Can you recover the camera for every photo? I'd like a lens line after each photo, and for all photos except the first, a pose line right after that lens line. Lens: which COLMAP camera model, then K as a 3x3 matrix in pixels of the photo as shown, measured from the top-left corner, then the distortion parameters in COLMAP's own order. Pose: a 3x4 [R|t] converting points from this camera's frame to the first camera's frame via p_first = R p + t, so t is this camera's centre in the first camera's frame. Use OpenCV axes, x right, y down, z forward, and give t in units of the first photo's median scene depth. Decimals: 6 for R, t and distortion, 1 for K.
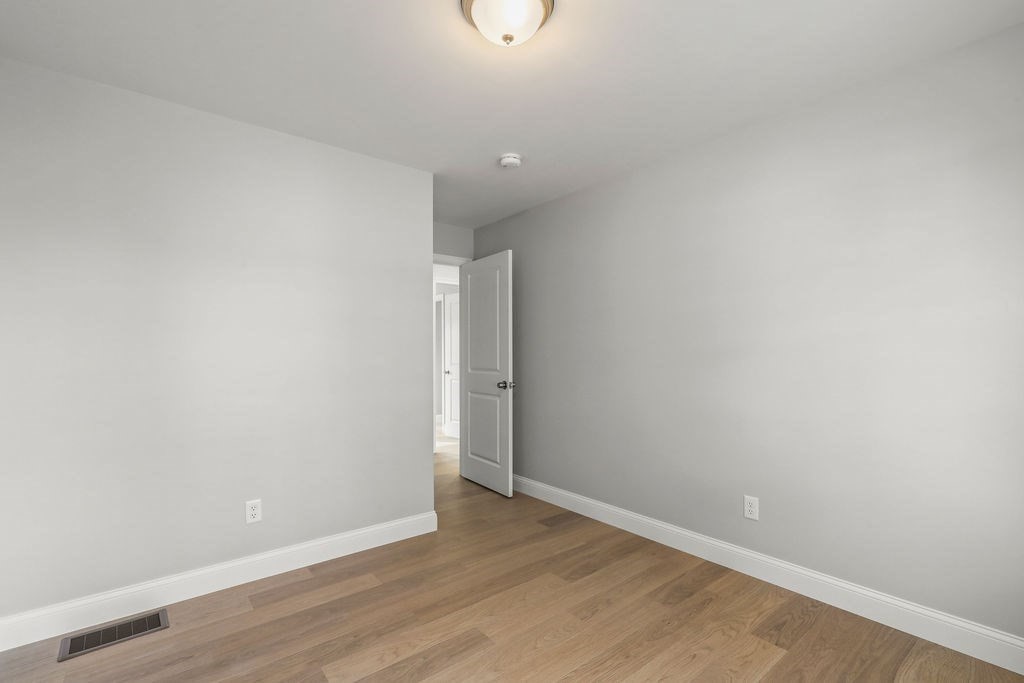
lens RADIAL K [[462.8, 0, 517.8], [0, 462.8, 352.9], [0, 0, 1]] dist [0.001275, 0.000124]
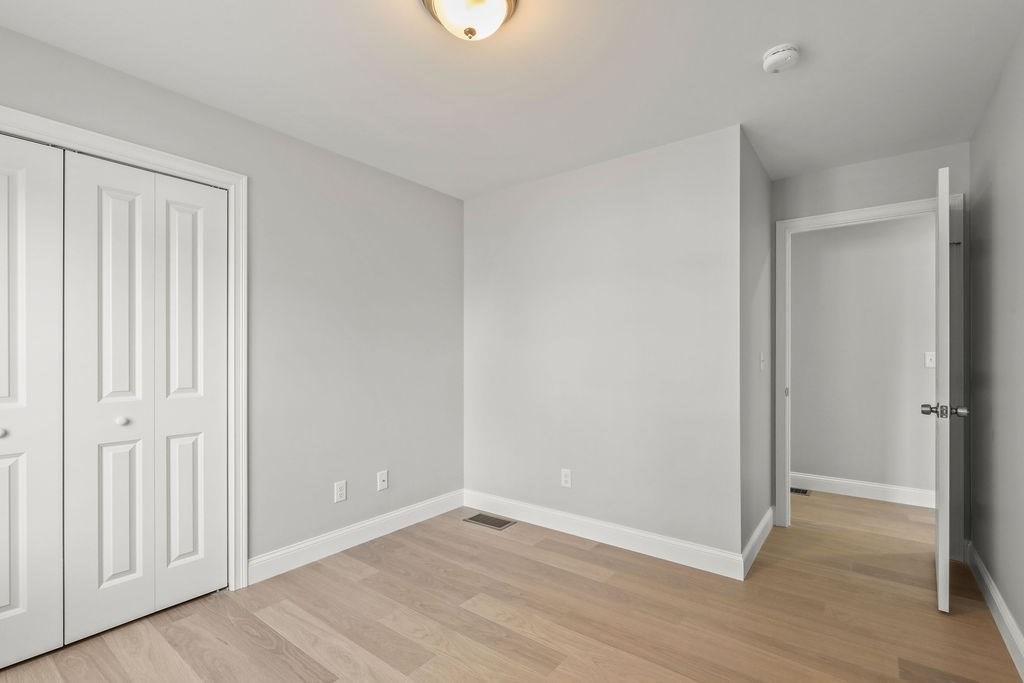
lens RADIAL K [[462.8, 0, 517.8], [0, 462.8, 352.9], [0, 0, 1]] dist [0.001275, 0.000124]
pose [[0.225113, -0.005684, -0.974316, 0.693494], [0.004182, 0.999979, -0.004867, 0.002921], [0.974324, -0.002979, 0.225132, 0.631078]]
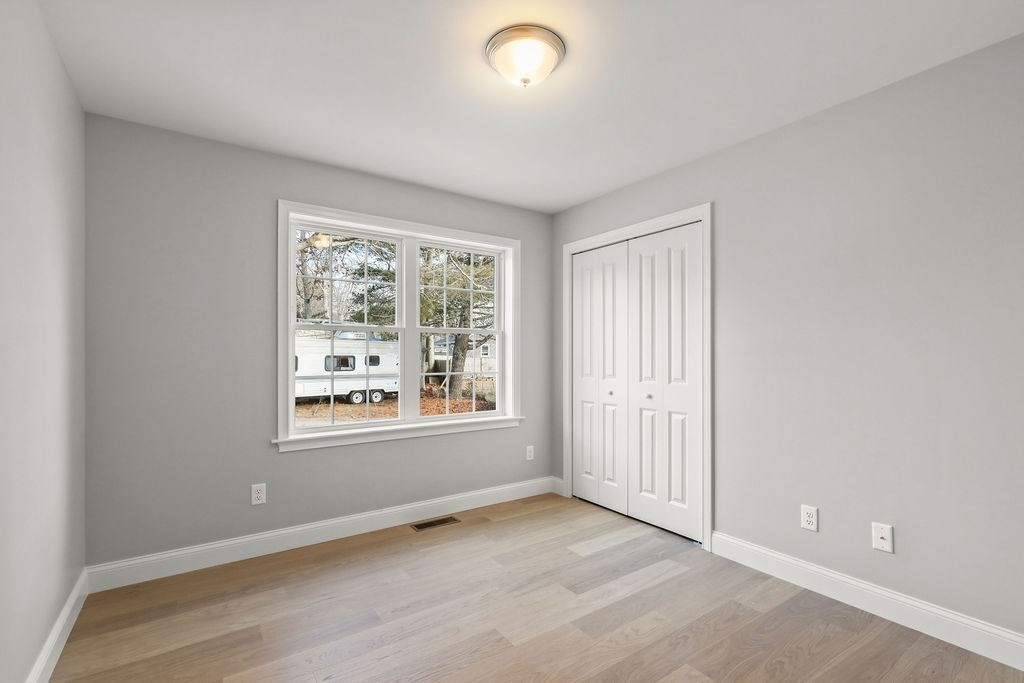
lens RADIAL K [[462.8, 0, 517.8], [0, 462.8, 352.9], [0, 0, 1]] dist [0.001275, 0.000124]
pose [[-0.997083, -0.003695, 0.076229, -0.062394], [-0.004012, 0.999984, -0.004014, 0.001795], [-0.076213, -0.004308, -0.997082, 1.551263]]
